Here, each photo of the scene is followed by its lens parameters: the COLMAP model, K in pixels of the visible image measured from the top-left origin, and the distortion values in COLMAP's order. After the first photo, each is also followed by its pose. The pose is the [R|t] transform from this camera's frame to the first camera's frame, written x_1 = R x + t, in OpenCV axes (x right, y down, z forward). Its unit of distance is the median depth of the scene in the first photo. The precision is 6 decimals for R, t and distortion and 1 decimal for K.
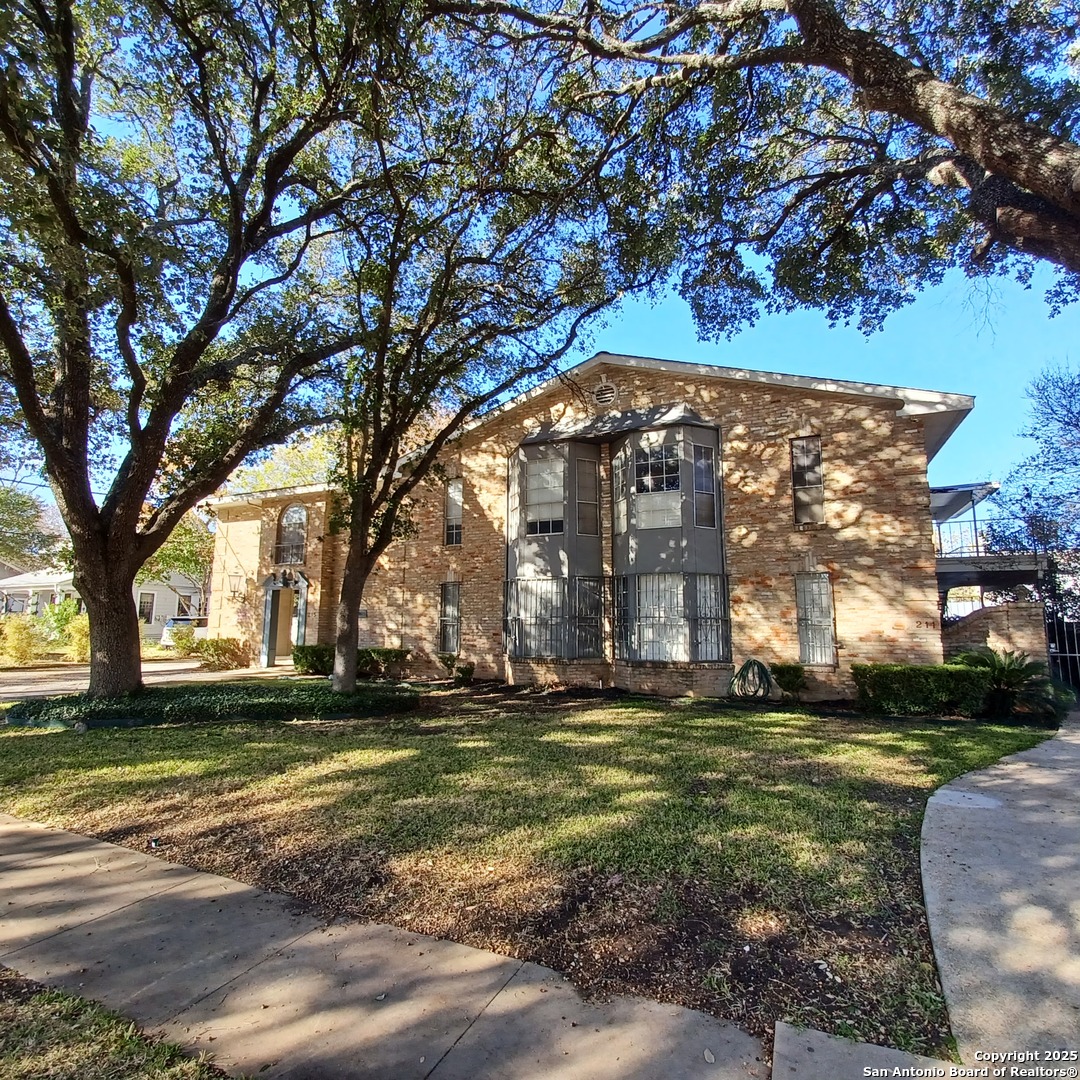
lens RADIAL K [[582.8, 0, 537.3], [0, 582.8, 552.6], [0, 0, 1]] dist [-0.001382, -0.001870]
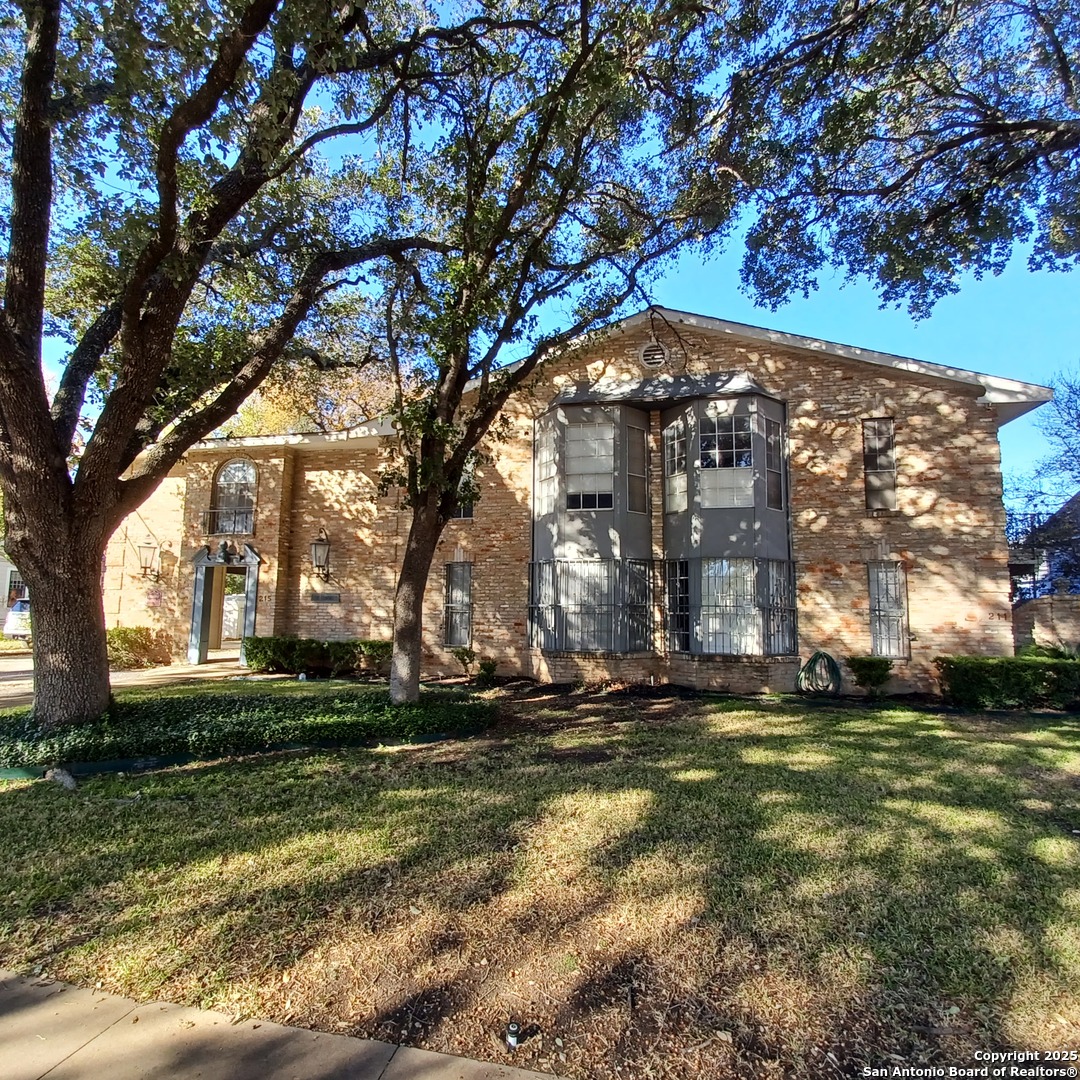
lens RADIAL K [[581.8, 0, 522.8], [0, 581.8, 552.1], [0, 0, 1]] dist [0.004906, -0.006977]
pose [[0.974463, 0.028390, 0.222746, -0.293686], [-0.034053, 0.999186, 0.021624, 0.017760], [-0.221951, -0.028657, 0.974637, 0.186838]]
